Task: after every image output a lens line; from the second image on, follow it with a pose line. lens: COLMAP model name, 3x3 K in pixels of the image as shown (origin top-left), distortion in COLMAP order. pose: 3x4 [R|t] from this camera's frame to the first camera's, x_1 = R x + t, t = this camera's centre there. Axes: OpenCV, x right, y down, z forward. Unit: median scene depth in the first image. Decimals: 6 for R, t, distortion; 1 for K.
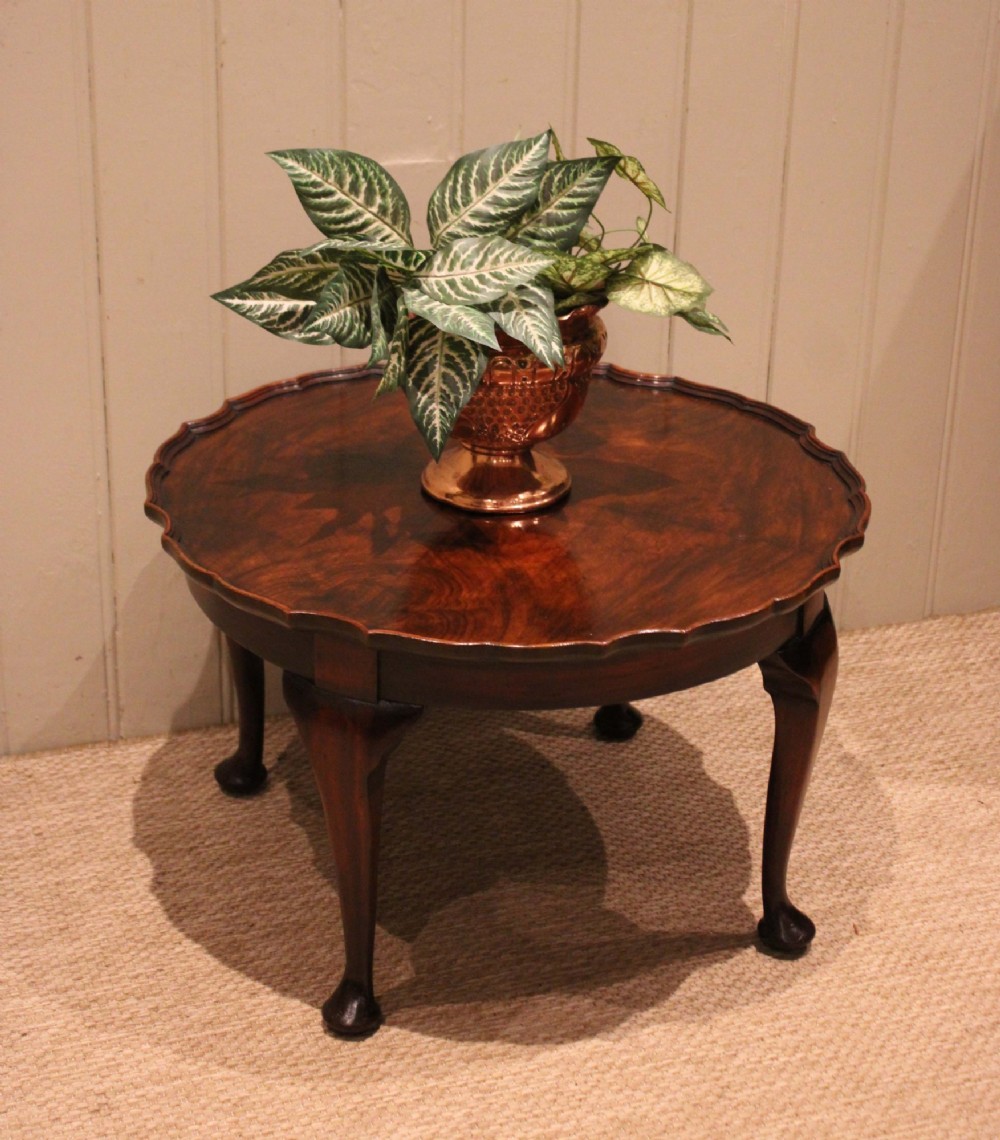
lens RADIAL K [[2064.4, 0, 436.9], [0, 2064.4, 416.2], [0, 0, 1]] dist [-0.031899, 0.000000]
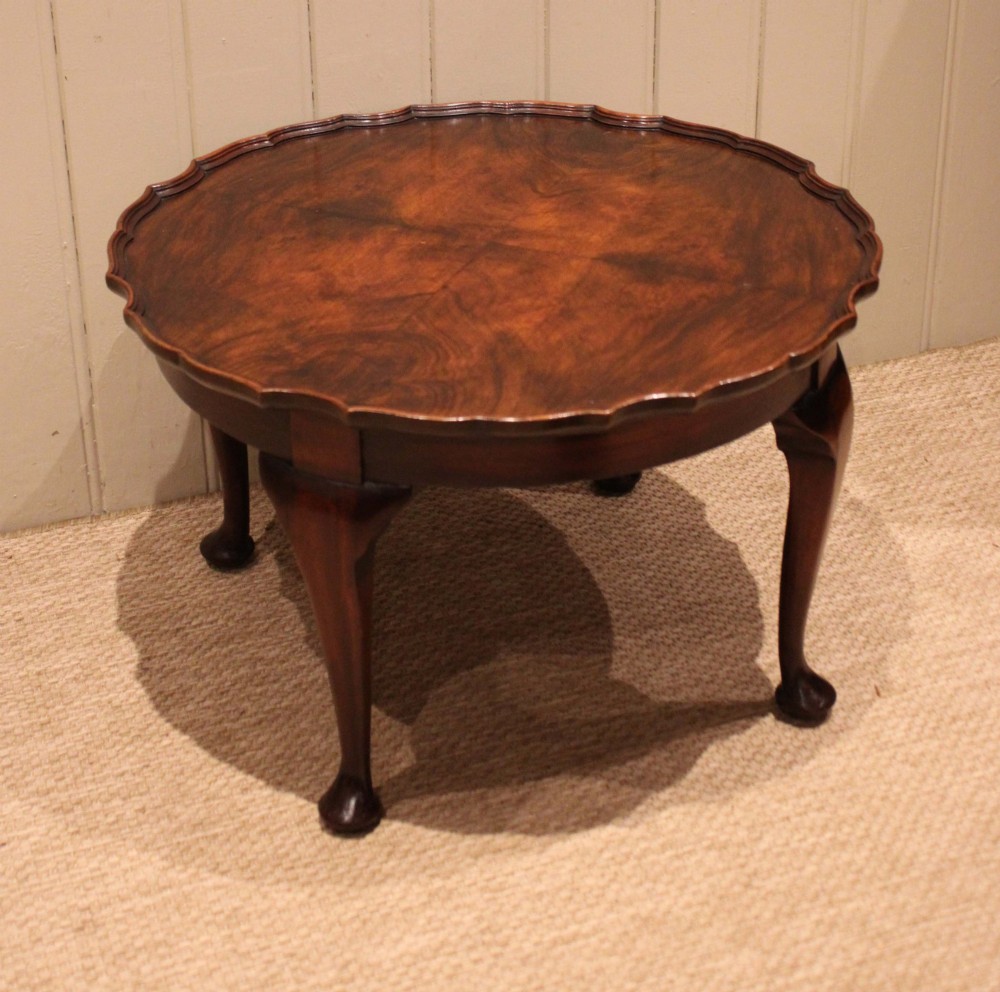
lens RADIAL K [[1878.8, 0, 416.4], [0, 1878.8, 221.0], [0, 0, 1]] dist [-0.043391, 0.000000]
pose [[0.999180, -0.040344, -0.003365, 0.002433], [0.040431, 0.998682, 0.031616, -0.003241], [0.002085, -0.031726, 0.999494, 0.145106]]
